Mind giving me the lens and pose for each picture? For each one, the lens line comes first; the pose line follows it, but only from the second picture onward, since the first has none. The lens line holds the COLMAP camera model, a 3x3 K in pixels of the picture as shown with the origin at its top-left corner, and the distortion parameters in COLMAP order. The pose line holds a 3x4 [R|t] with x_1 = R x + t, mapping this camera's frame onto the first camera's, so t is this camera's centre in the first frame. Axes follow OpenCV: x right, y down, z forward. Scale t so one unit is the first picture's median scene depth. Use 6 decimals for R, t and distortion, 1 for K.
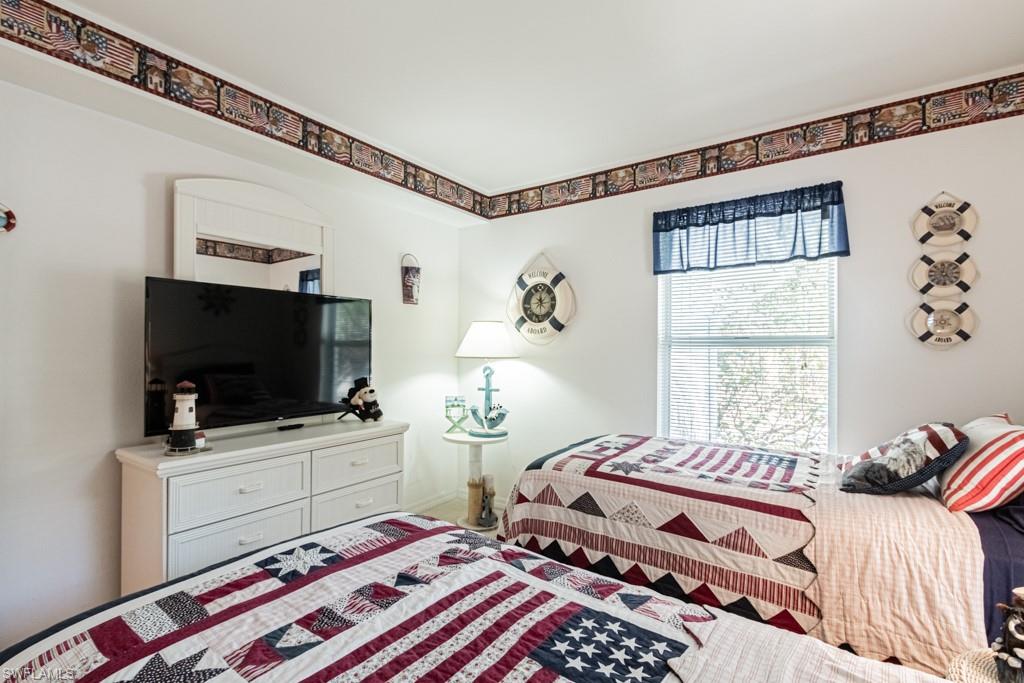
lens RADIAL K [[471.6, 0, 511.7], [0, 471.6, 344.2], [0, 0, 1]] dist [-0.013766, 0.000797]
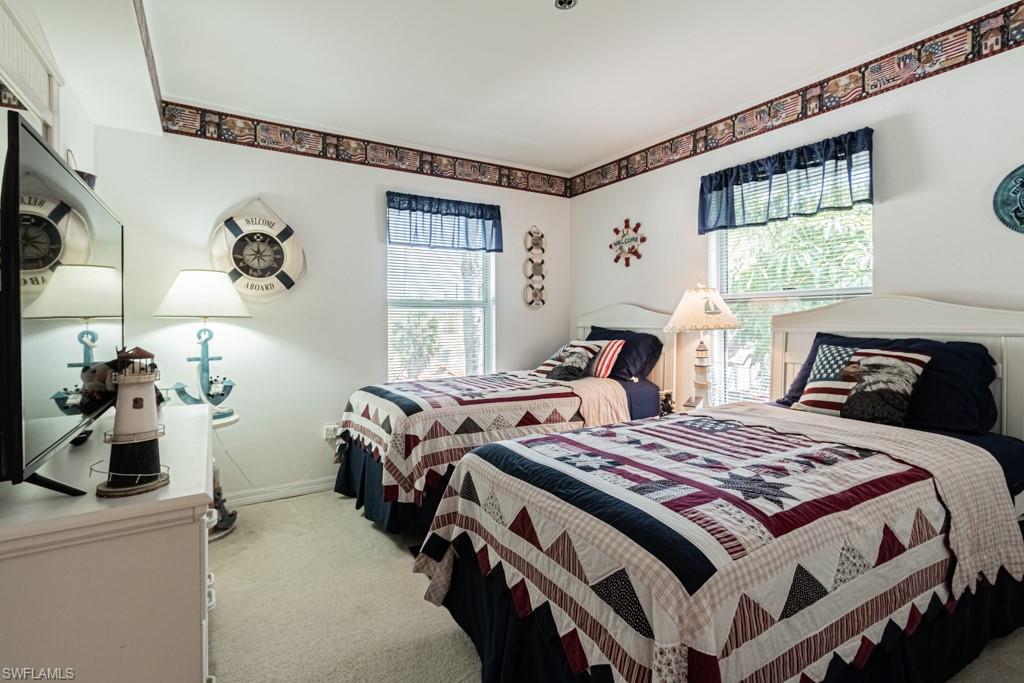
lens RADIAL K [[471.6, 0, 511.3], [0, 471.6, 318.5], [0, 0, 1]] dist [-0.013766, 0.000797]
pose [[0.375868, -0.002376, 0.926670, -0.778101], [0.000432, 0.999997, 0.002388, 0.037833], [-0.926673, -0.000497, 0.375868, 0.334803]]
